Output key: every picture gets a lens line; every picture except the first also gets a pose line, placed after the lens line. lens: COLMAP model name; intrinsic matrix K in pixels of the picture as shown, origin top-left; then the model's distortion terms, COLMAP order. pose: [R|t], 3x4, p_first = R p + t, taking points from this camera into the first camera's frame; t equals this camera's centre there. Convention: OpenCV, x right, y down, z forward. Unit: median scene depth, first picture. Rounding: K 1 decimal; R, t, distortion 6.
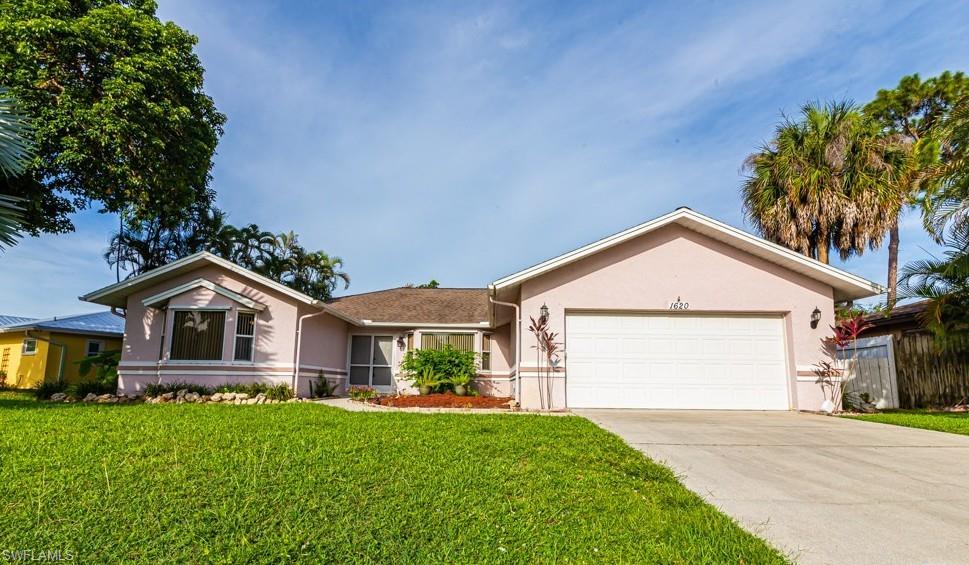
lens RADIAL K [[461.0, 0, 485.3], [0, 461.0, 323.9], [0, 0, 1]] dist [-0.000433, -0.000825]
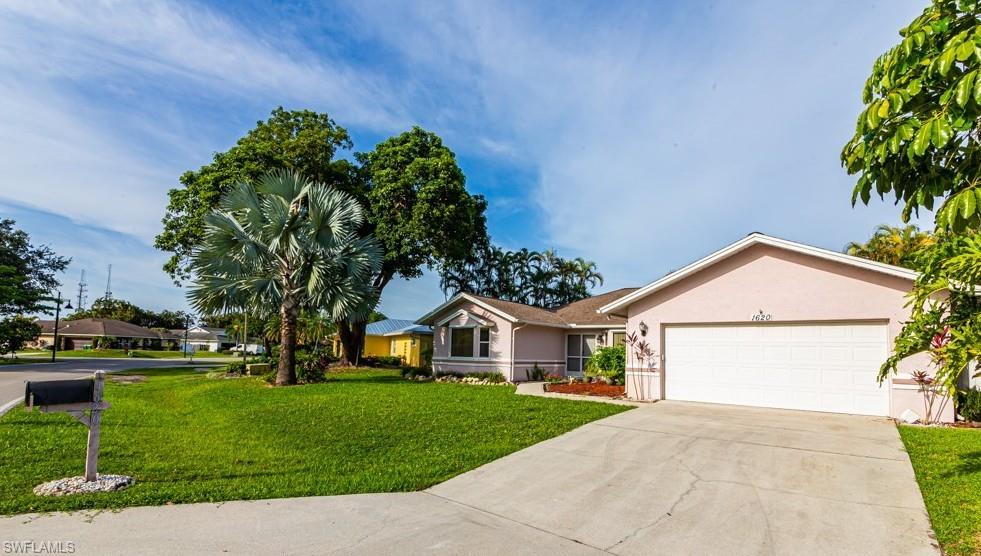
lens RADIAL K [[452.8, 0, 488.8], [0, 452.8, 320.6], [0, 0, 1]] dist [-0.005961, -0.000689]
pose [[0.781895, -0.038377, -0.622228, 0.495220], [0.067155, 0.997480, 0.022867, -0.085924], [0.619782, -0.059666, 0.782502, -0.246495]]
